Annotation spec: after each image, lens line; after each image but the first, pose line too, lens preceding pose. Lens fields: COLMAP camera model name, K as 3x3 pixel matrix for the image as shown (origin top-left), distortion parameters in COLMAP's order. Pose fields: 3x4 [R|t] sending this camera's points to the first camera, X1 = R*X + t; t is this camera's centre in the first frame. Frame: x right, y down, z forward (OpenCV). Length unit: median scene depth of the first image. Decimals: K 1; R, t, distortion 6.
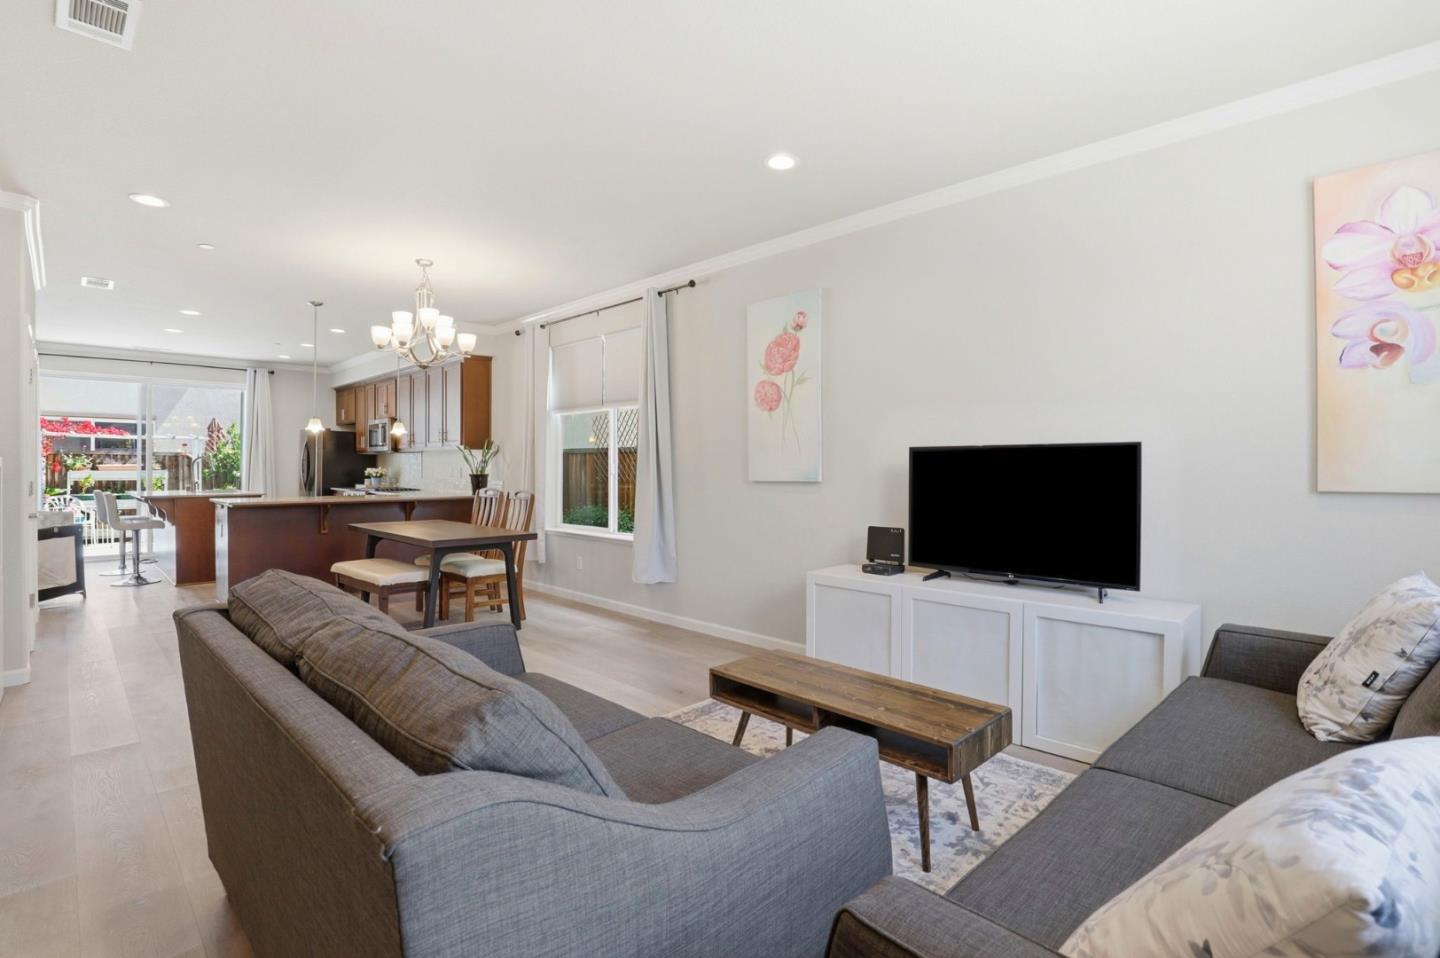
lens RADIAL K [[698.0, 0, 718.6], [0, 698.0, 466.0], [0, 0, 1]] dist [-0.005818, -0.000063]
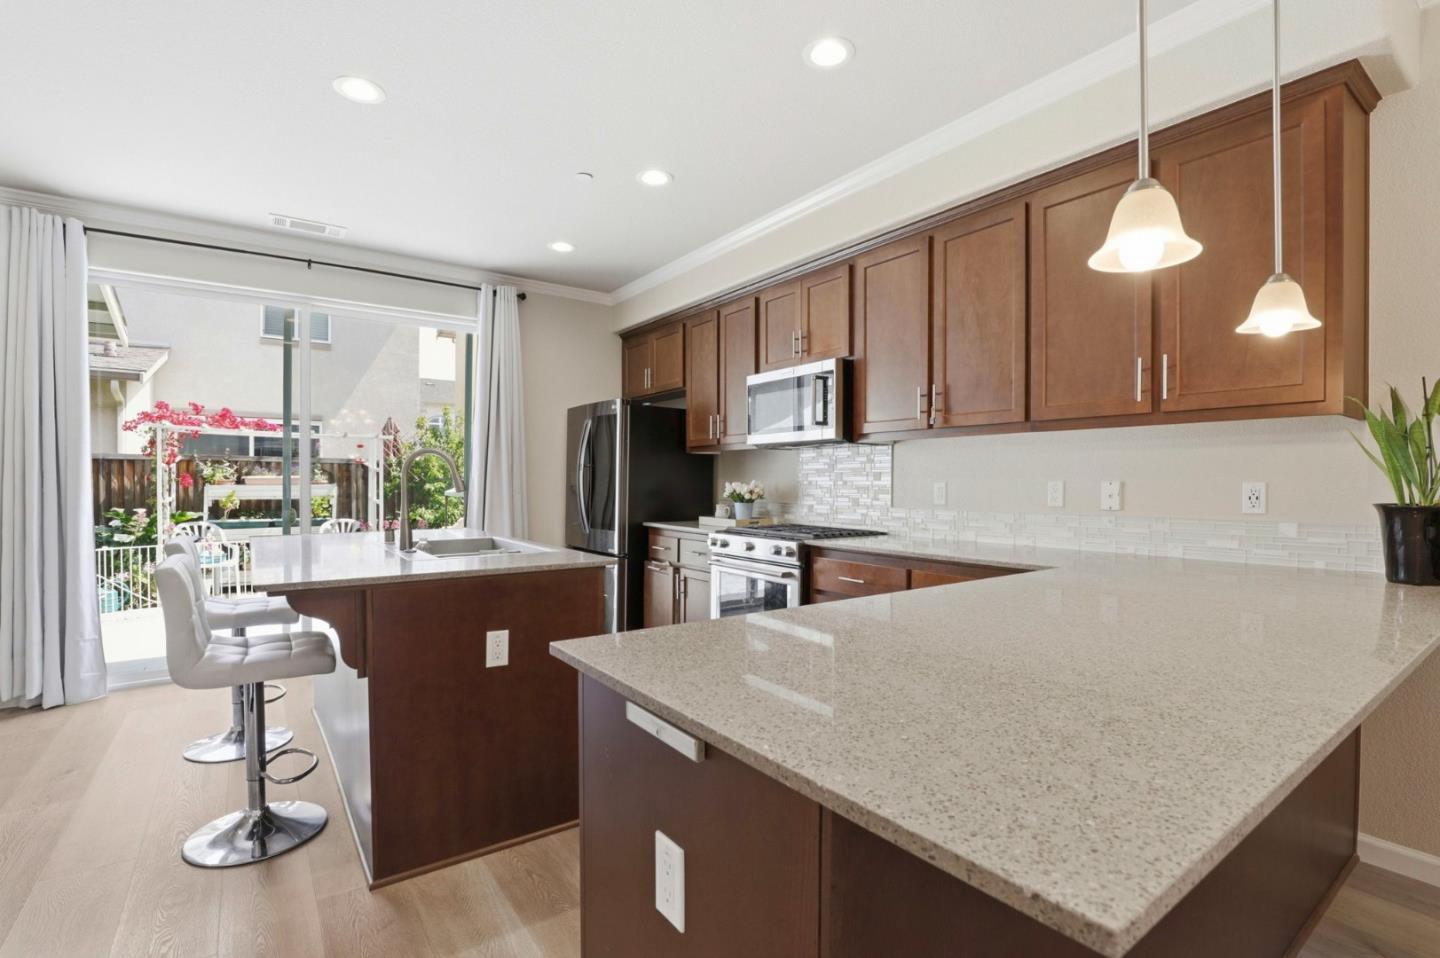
lens RADIAL K [[672.8, 0, 720.0], [0, 672.8, 479.0], [0, 0, 1]] dist [-0.023087, -0.000115]
pose [[0.989365, 0.001222, -0.145449, -0.352179], [-0.001412, 0.999998, -0.001204, 0.000971], [0.145448, 0.001396, 0.989365, 0.440477]]
